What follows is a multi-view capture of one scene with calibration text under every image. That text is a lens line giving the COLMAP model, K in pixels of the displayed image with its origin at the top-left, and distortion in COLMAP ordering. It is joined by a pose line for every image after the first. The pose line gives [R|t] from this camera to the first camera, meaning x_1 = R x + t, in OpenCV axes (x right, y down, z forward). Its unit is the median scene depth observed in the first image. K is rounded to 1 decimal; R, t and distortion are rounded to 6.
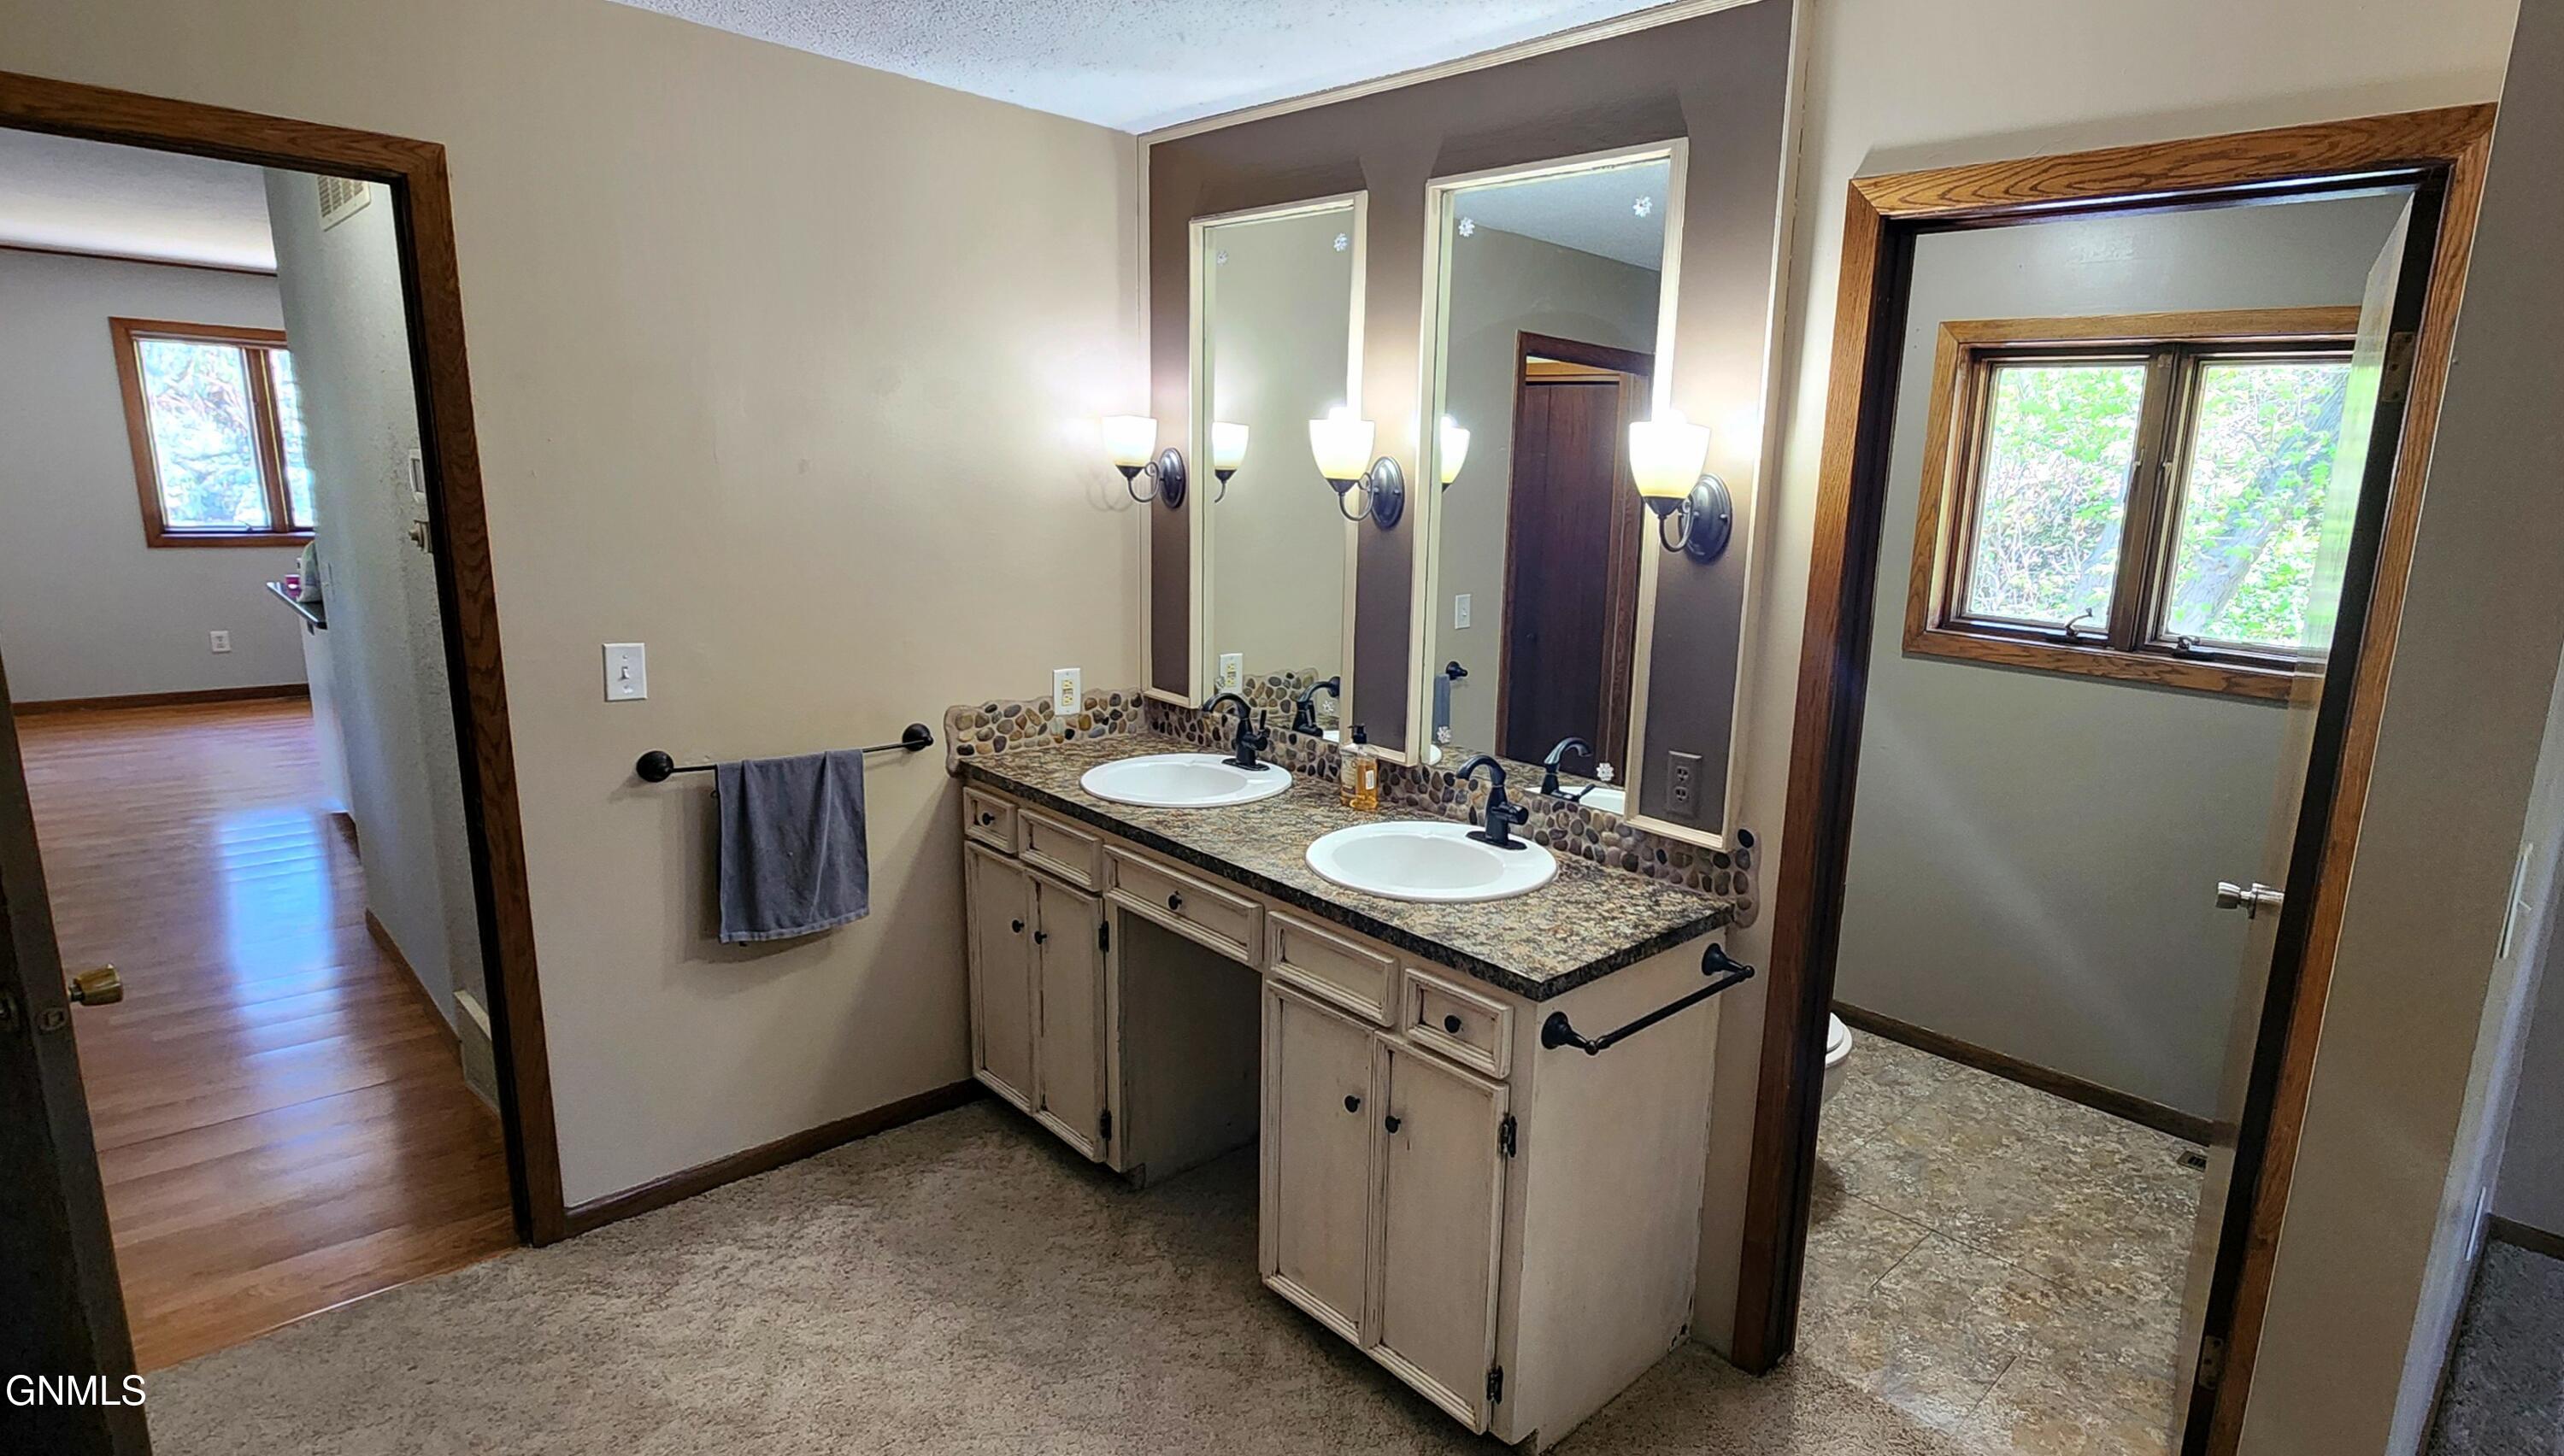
lens RADIAL K [[1303.3, 0, 1282.0], [0, 1303.3, 728.0], [0, 0, 1]] dist [0.001494, 0.000764]
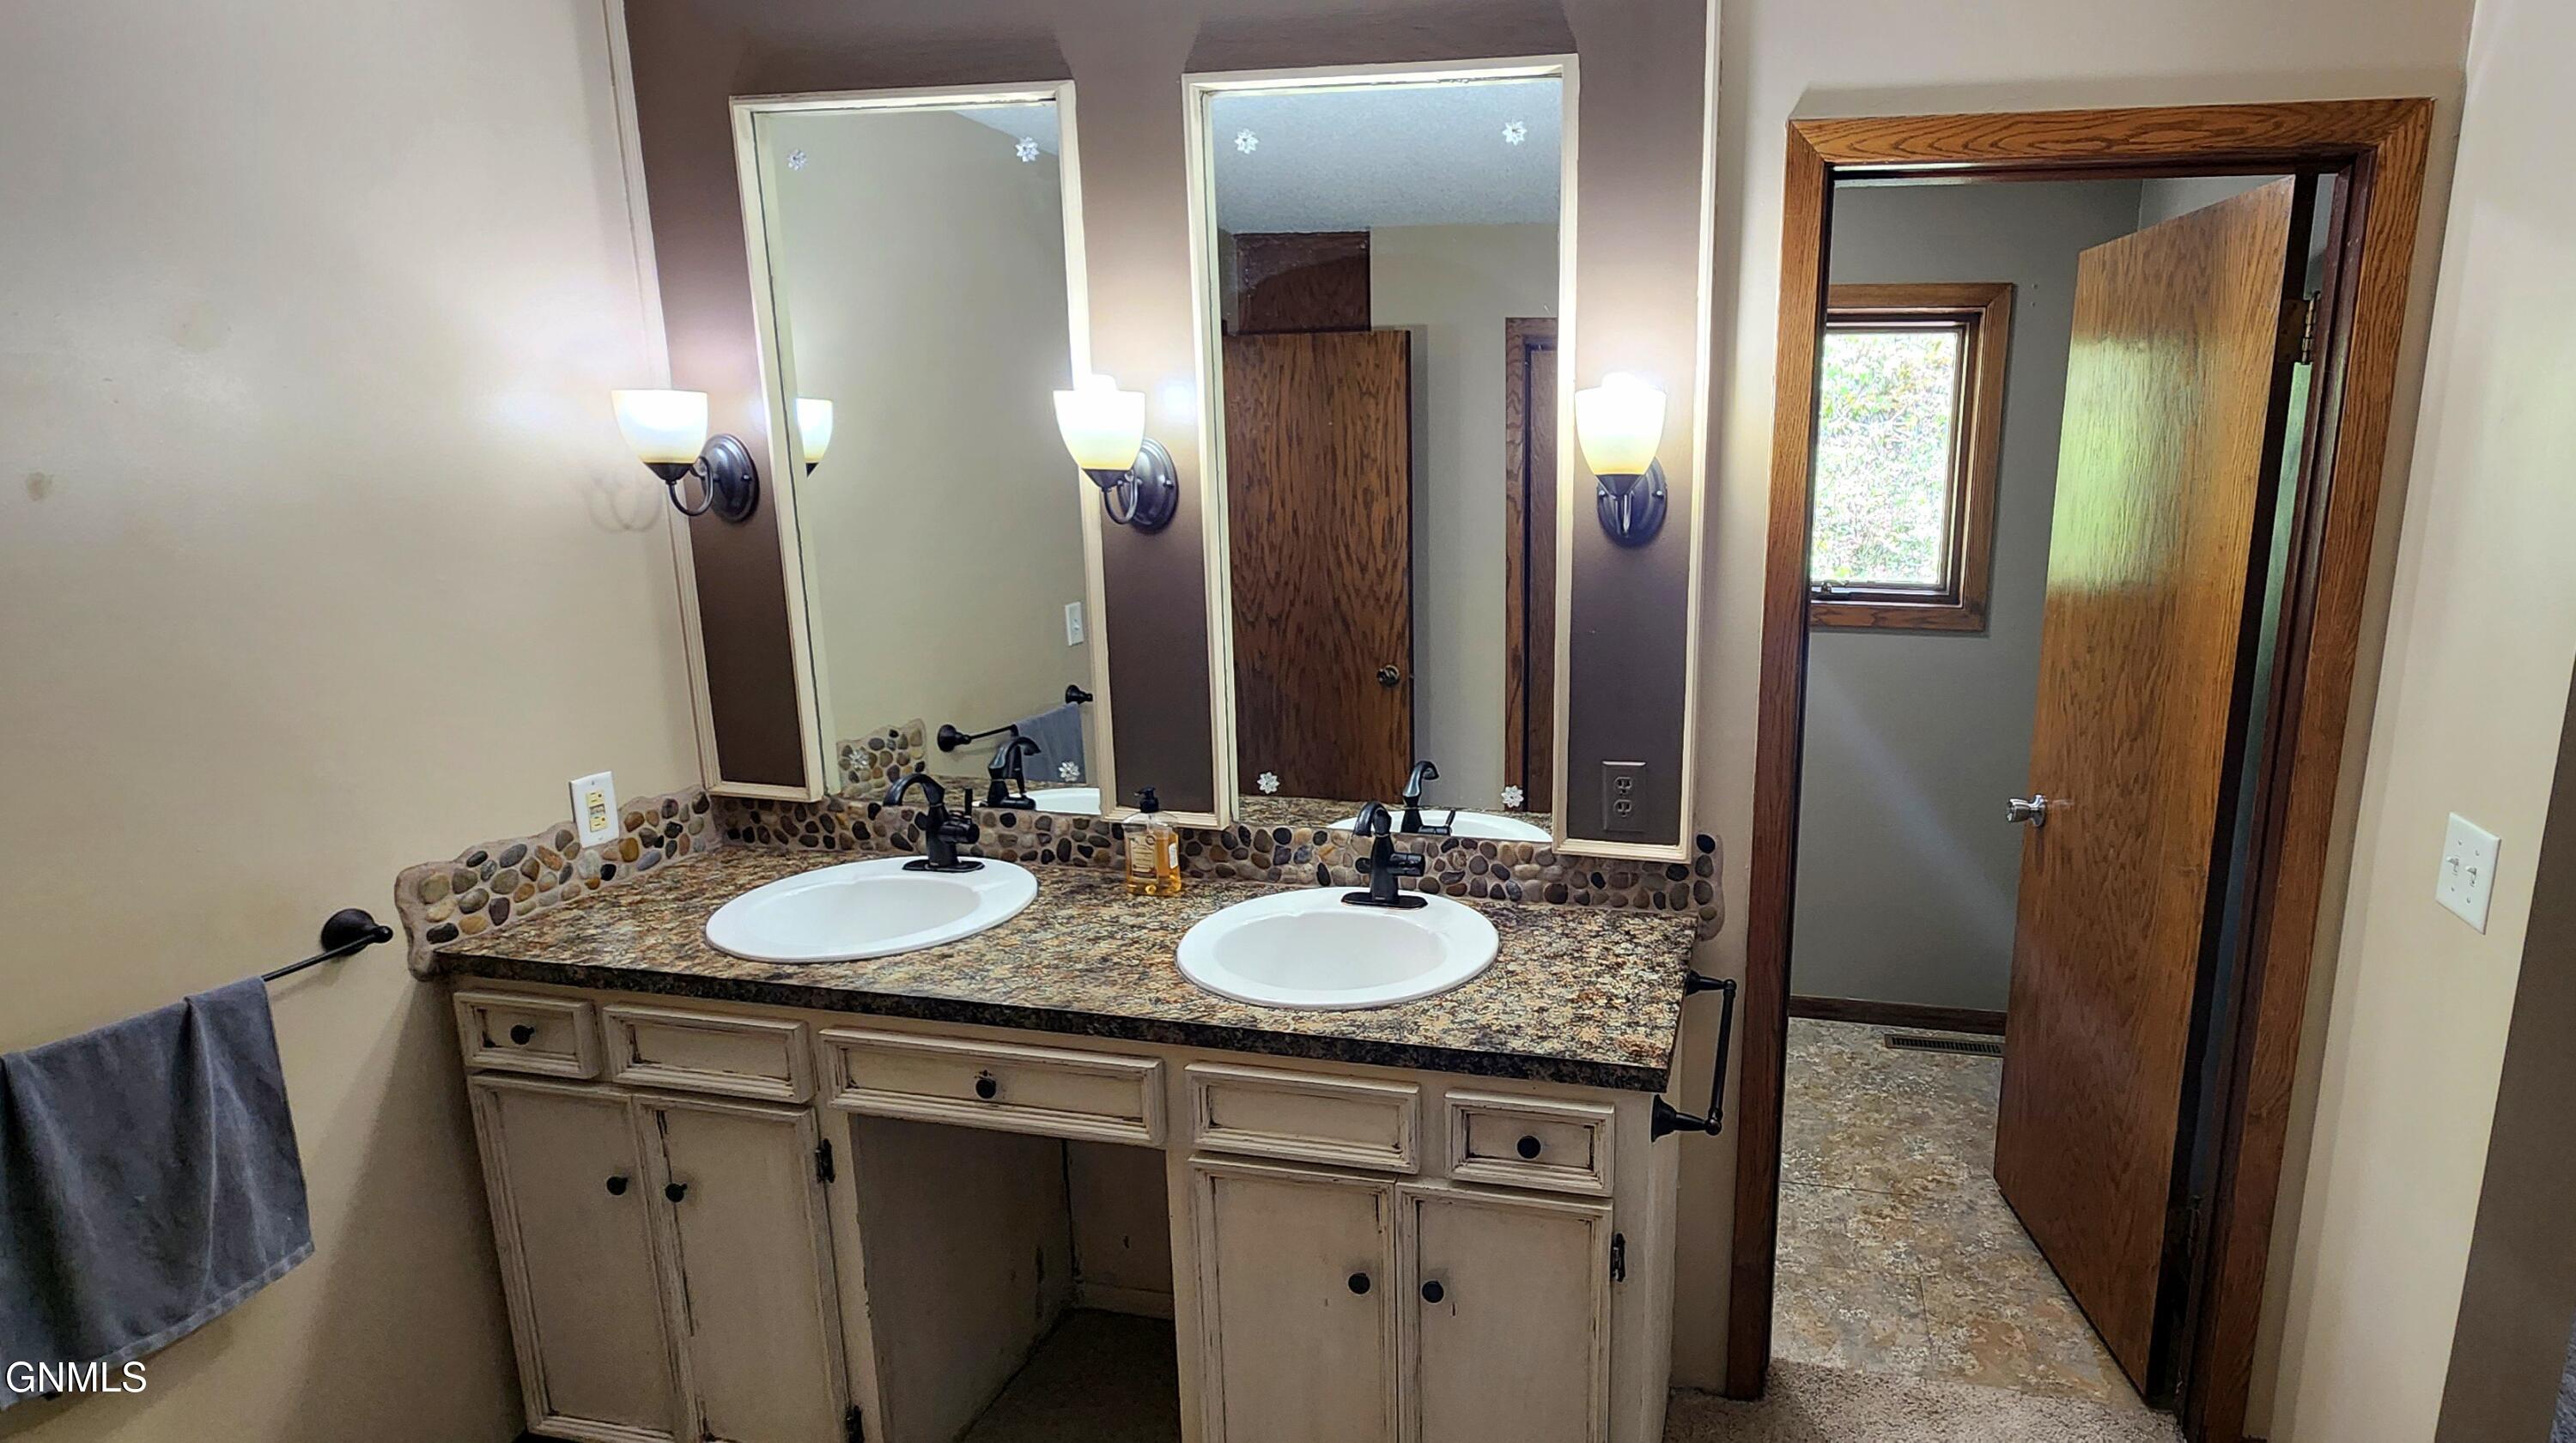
lens RADIAL K [[1368.1, 0, 1464.3], [0, 1368.1, 735.1], [0, 0, 1]] dist [0.002110, 0.000167]
pose [[0.816582, -0.150007, 0.557397, -0.232664], [0.142155, 0.988162, 0.057679, -0.053209], [-0.559451, 0.032137, 0.828240, 0.226469]]
